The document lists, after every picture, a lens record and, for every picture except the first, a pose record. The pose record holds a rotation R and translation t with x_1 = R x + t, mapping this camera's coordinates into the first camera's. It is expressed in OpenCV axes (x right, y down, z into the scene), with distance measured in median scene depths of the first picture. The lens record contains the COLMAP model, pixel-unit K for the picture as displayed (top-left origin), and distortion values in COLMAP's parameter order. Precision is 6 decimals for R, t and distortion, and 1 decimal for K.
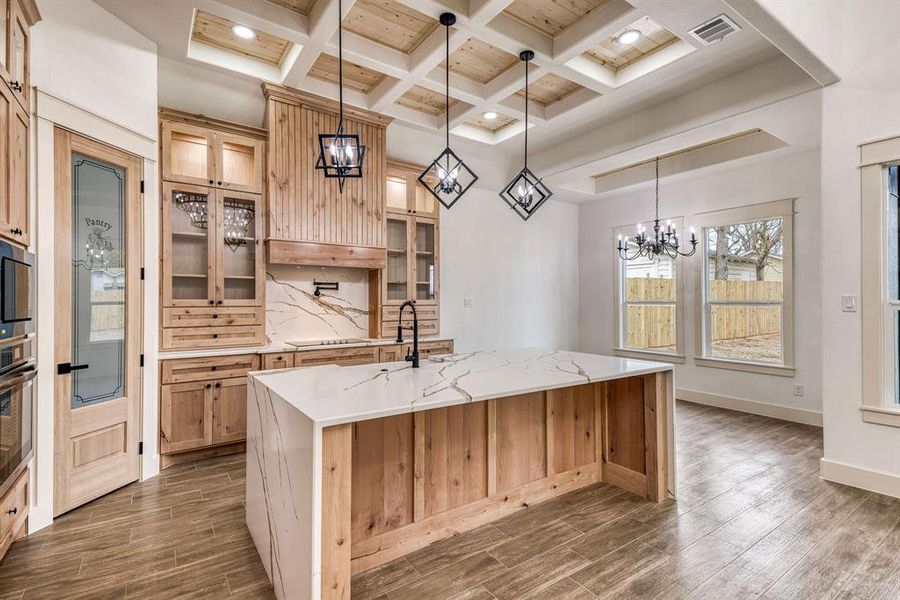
lens RADIAL K [[405.1, 0, 433.4], [0, 405.1, 293.7], [0, 0, 1]] dist [0.040560, -0.000289]
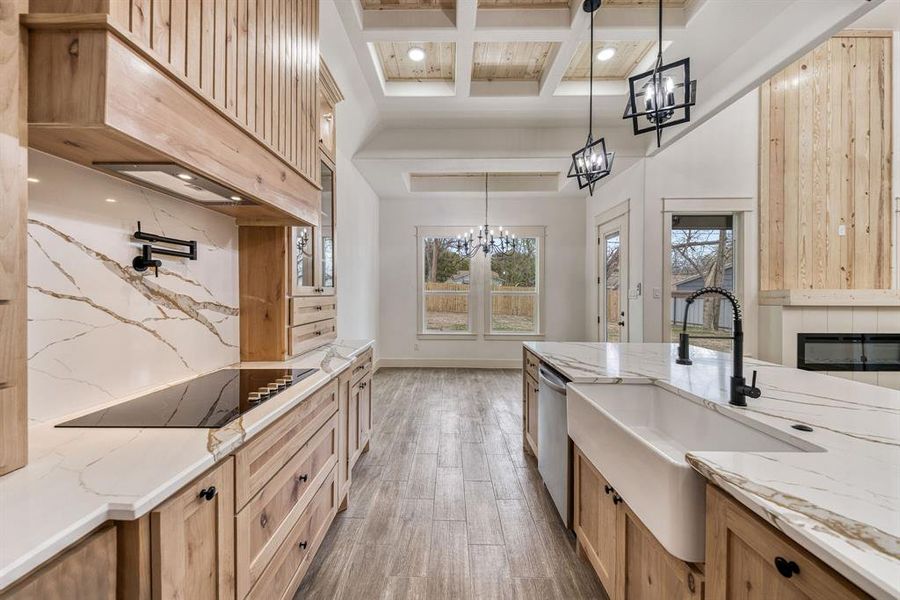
lens RADIAL K [[325.8, 0, 450.0], [0, 325.8, 300.0], [0, 0, 1]] dist [-0.000650, -0.006010]
pose [[0.584745, -0.014614, 0.811086, -0.352592], [-0.018568, 0.999335, 0.031392, 0.016928], [-0.811005, -0.033417, 0.584084, 0.595355]]
